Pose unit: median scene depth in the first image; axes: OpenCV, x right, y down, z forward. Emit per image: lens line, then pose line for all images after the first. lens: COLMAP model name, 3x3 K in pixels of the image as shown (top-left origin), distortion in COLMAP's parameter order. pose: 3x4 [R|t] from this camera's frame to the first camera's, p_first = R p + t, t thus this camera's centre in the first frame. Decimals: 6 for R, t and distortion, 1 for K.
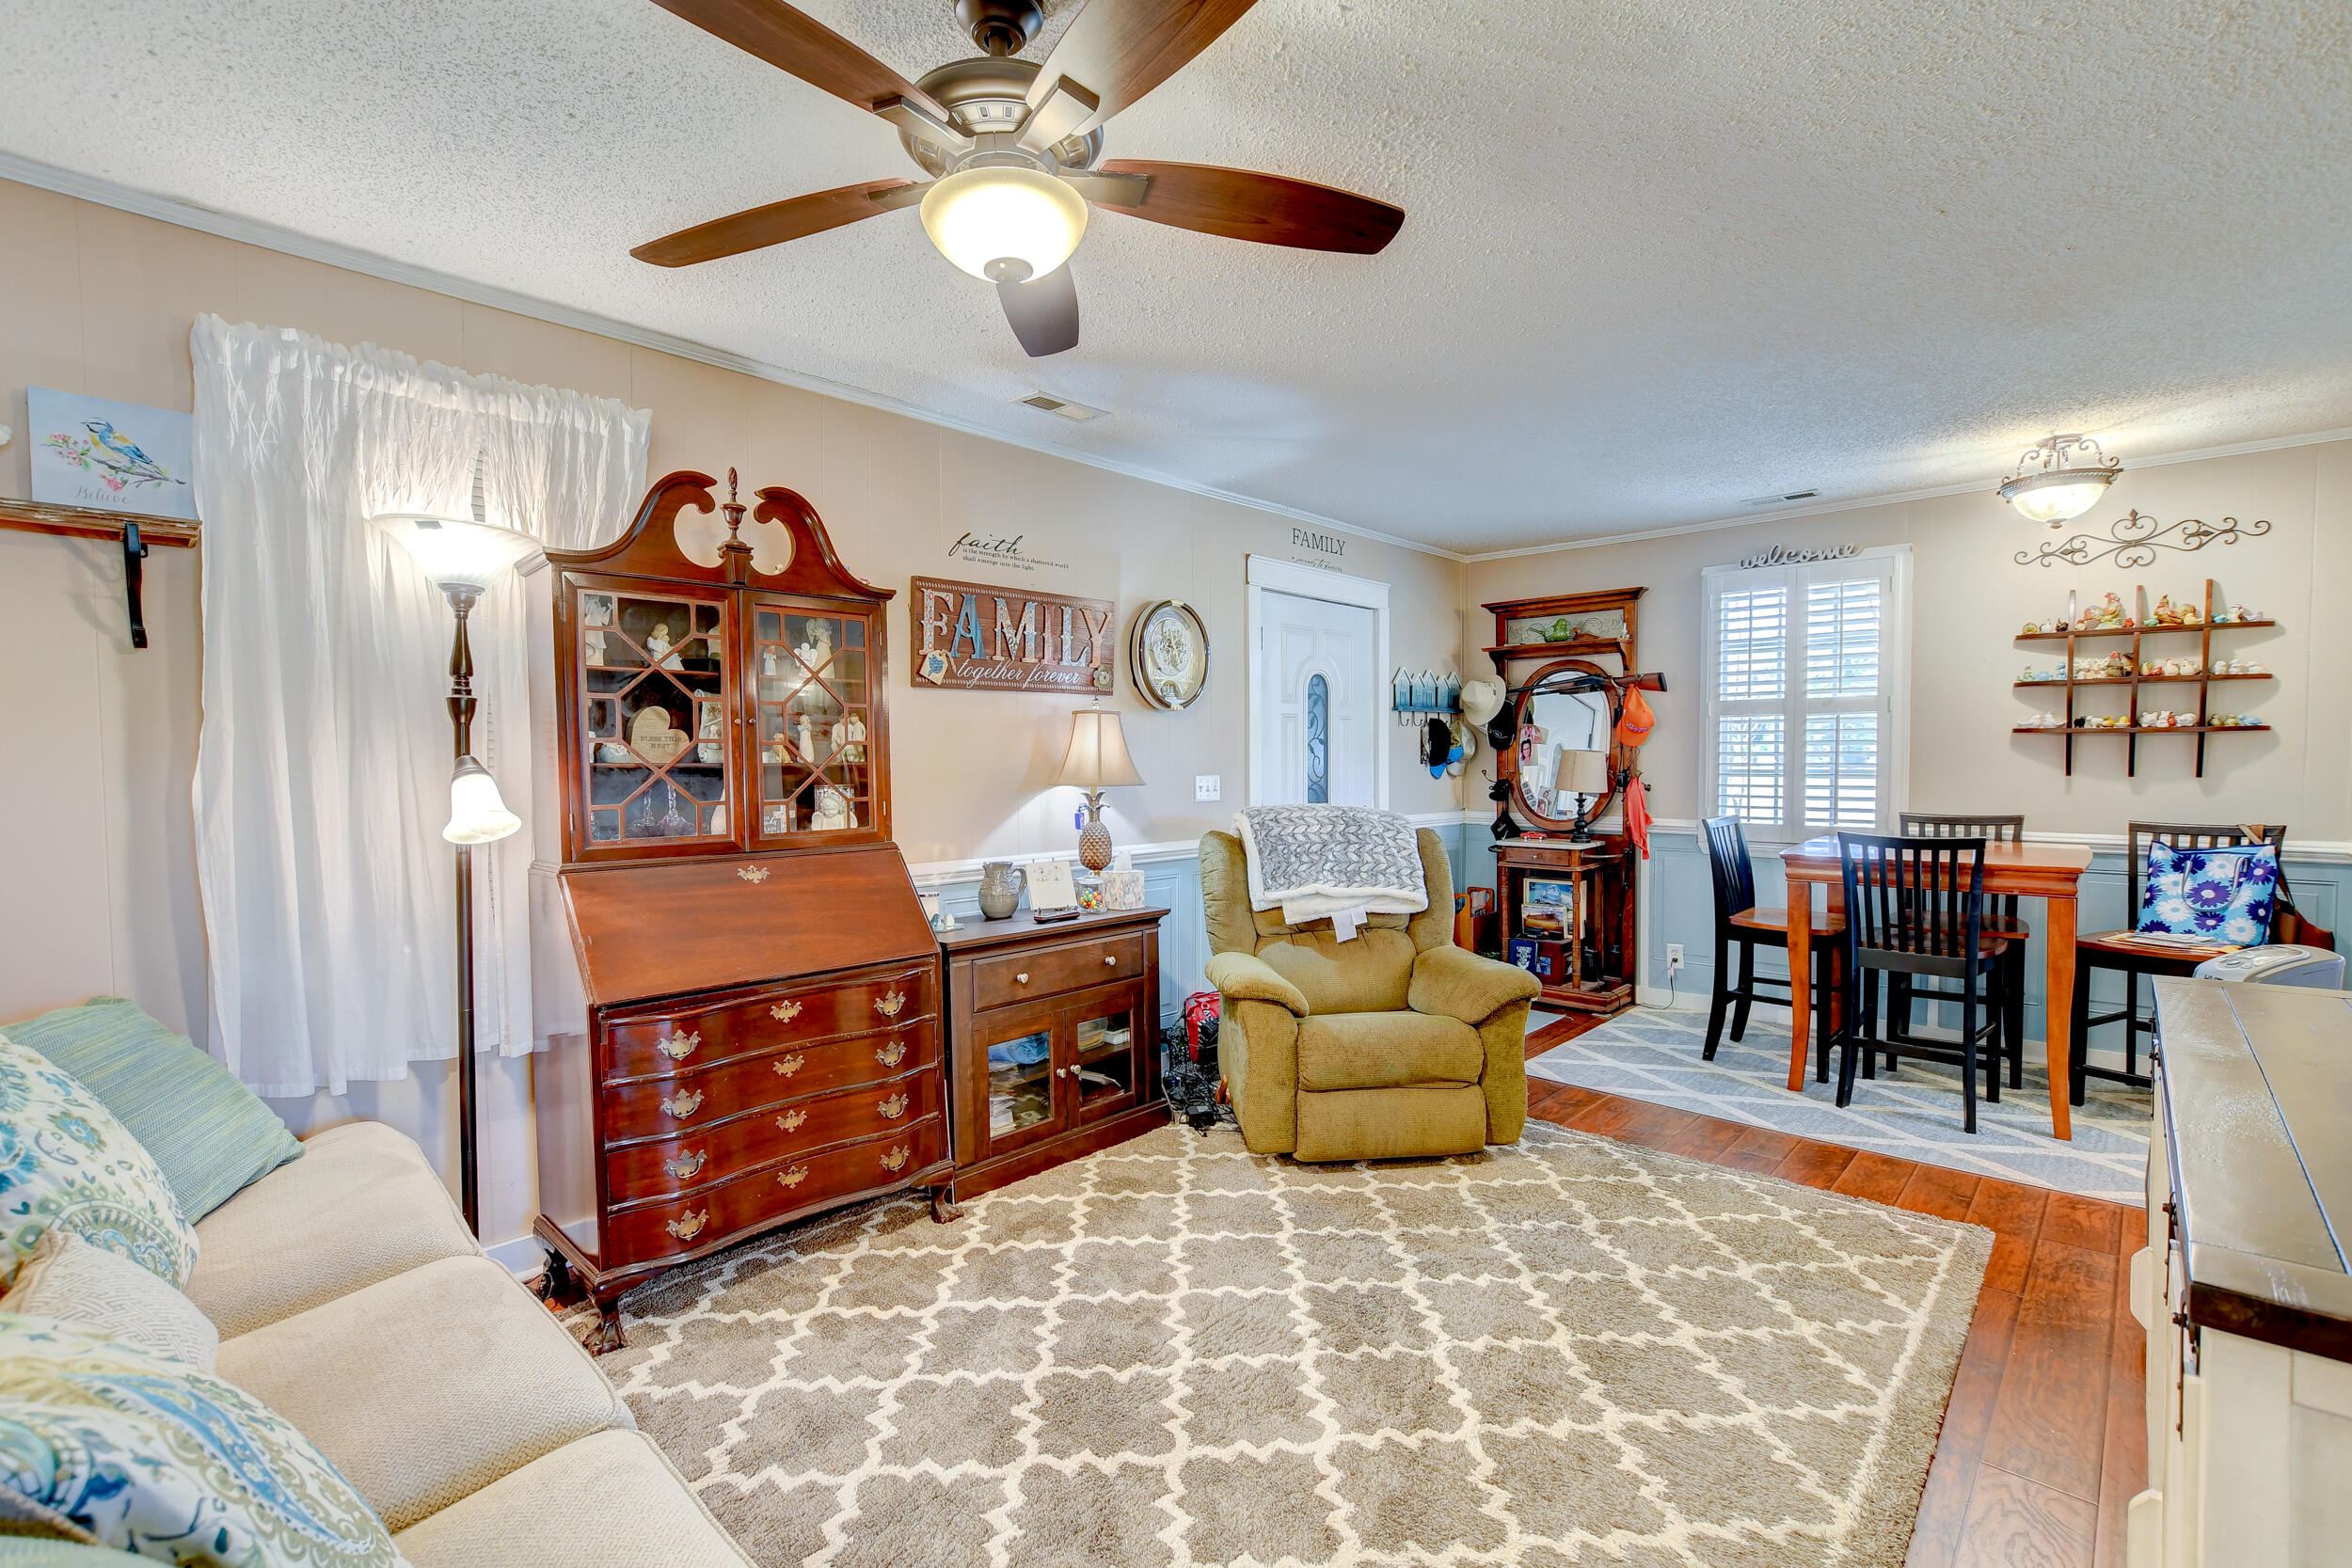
lens RADIAL K [[1089.3, 0, 1139.5], [0, 1089.3, 798.9], [0, 0, 1]] dist [-0.014890, 0.000362]
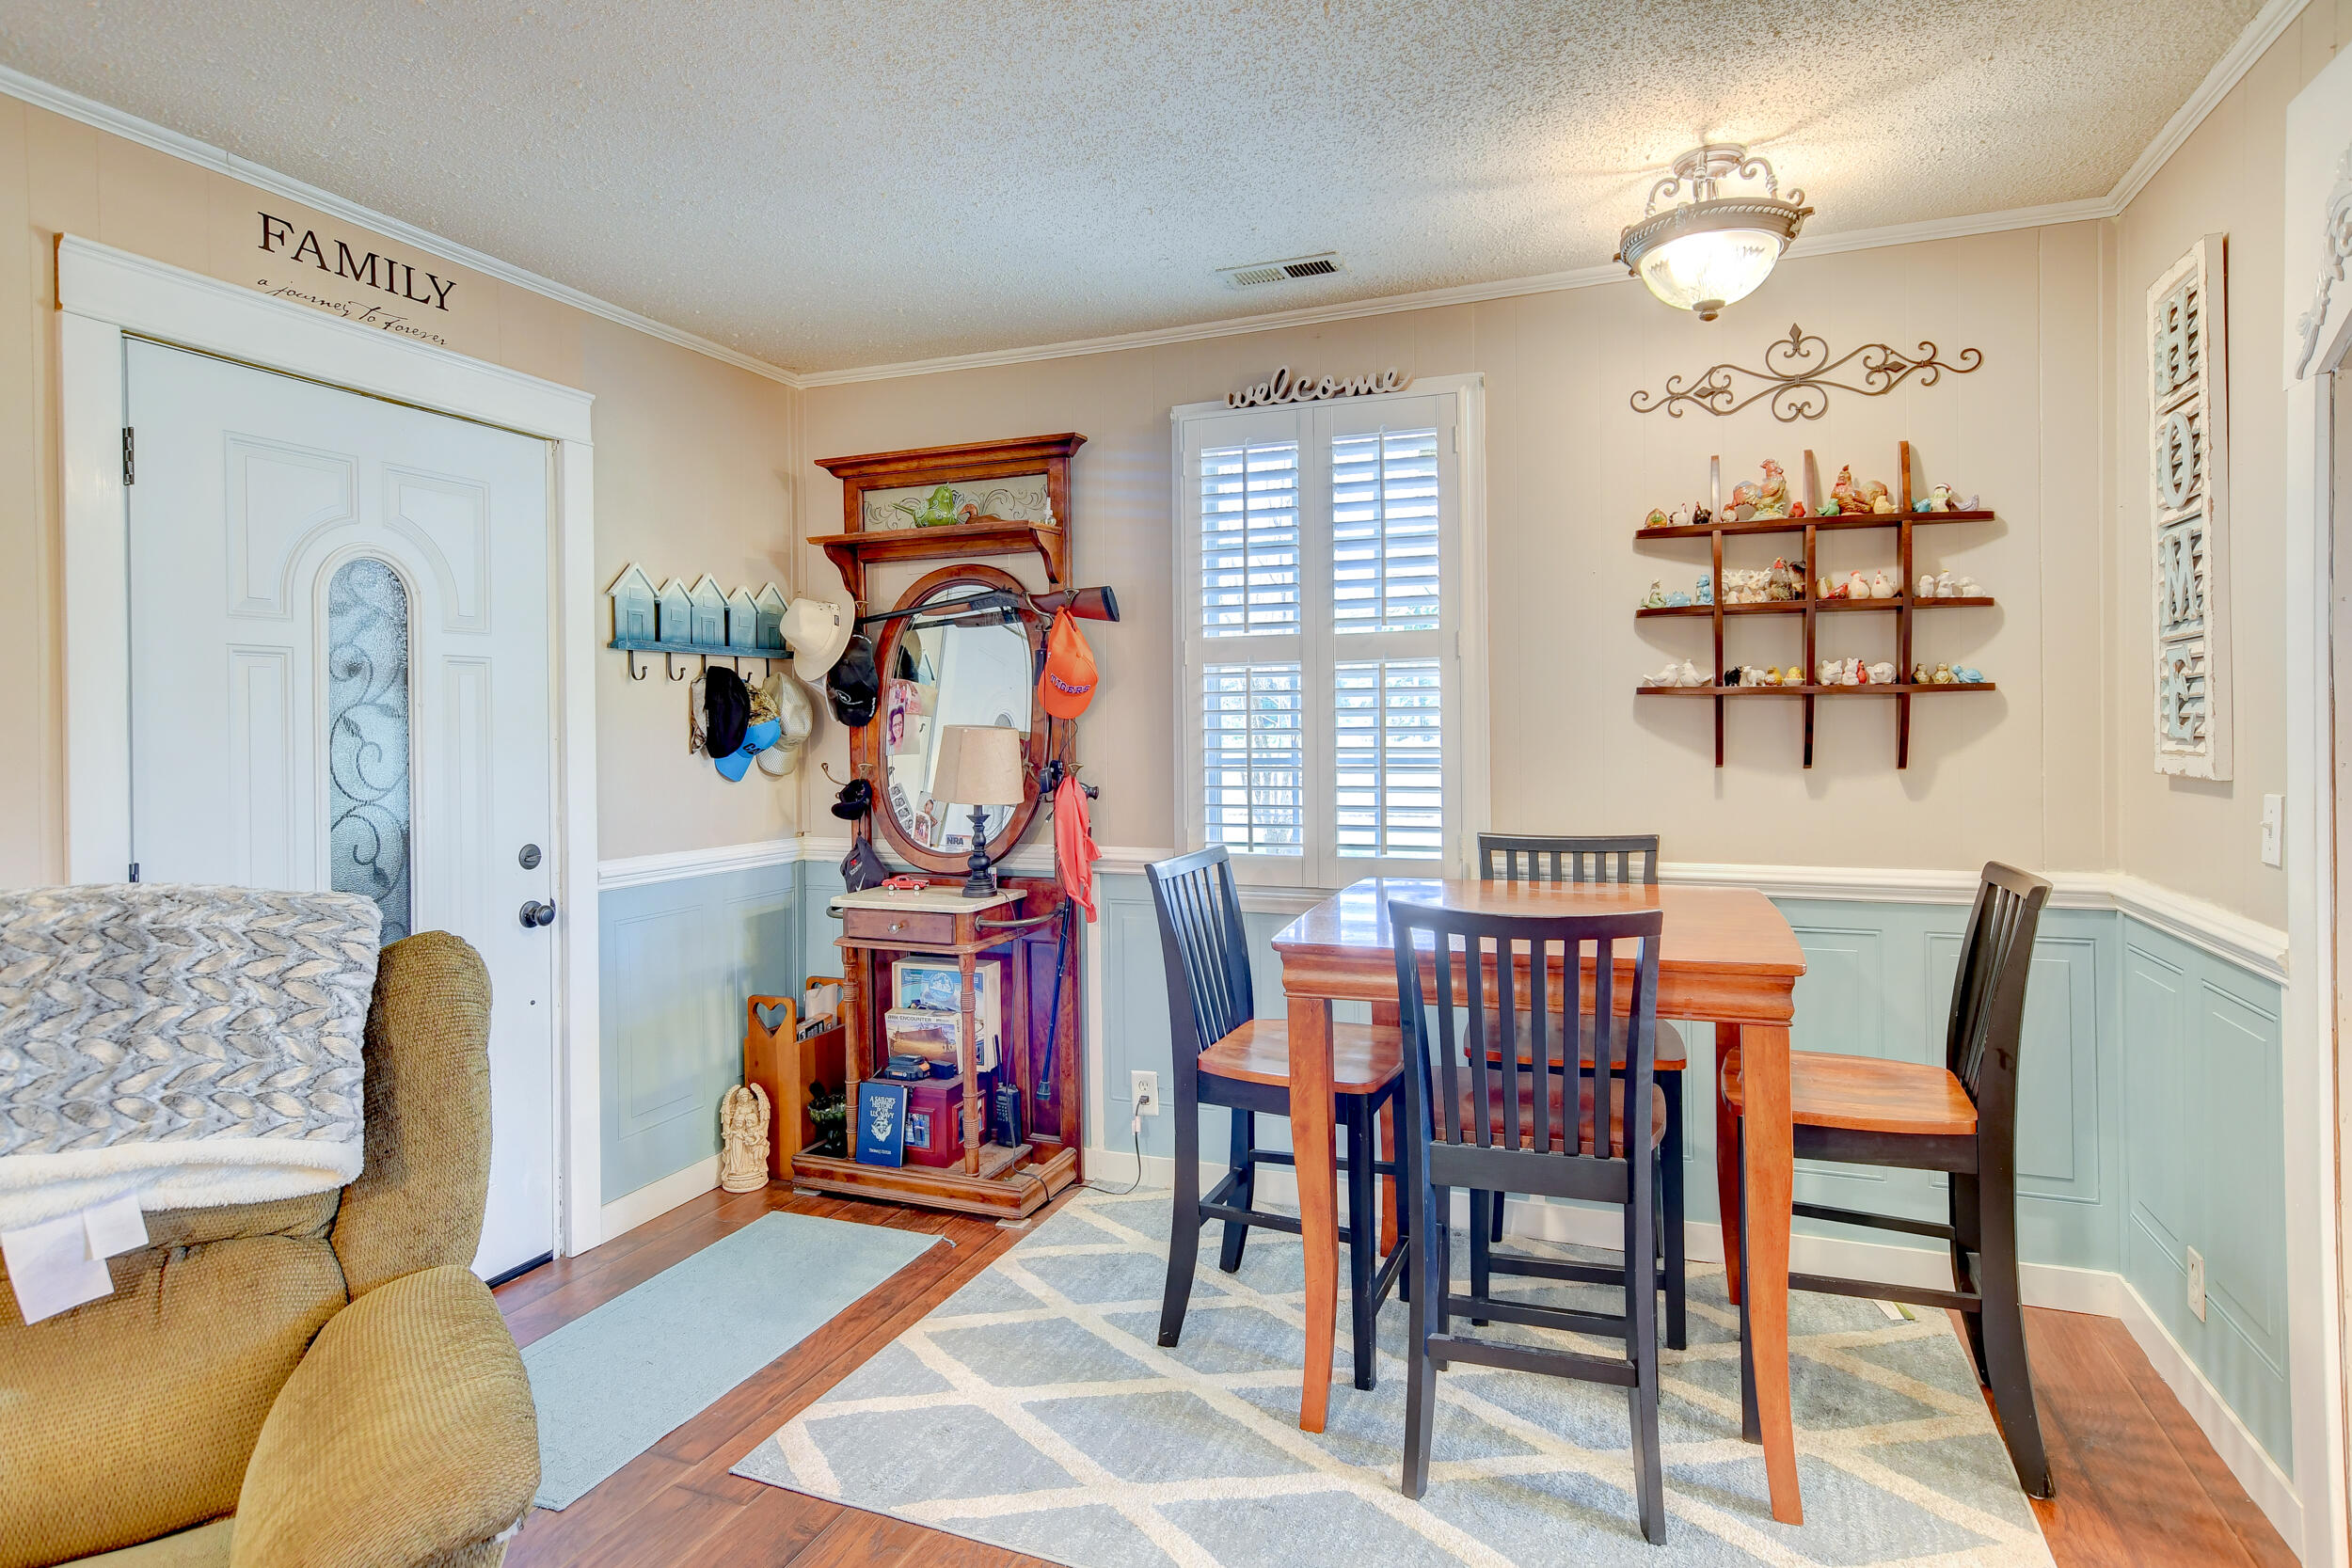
lens RADIAL K [[1323.9, 0, 1166.2], [0, 1323.9, 722.9], [0, 0, 1]] dist [-0.001973, 0.000083]
pose [[0.927616, -0.003494, 0.373518, 0.272146], [0.019866, 0.999003, -0.039990, -0.020049], [-0.373005, 0.044516, 0.926761, 0.386393]]
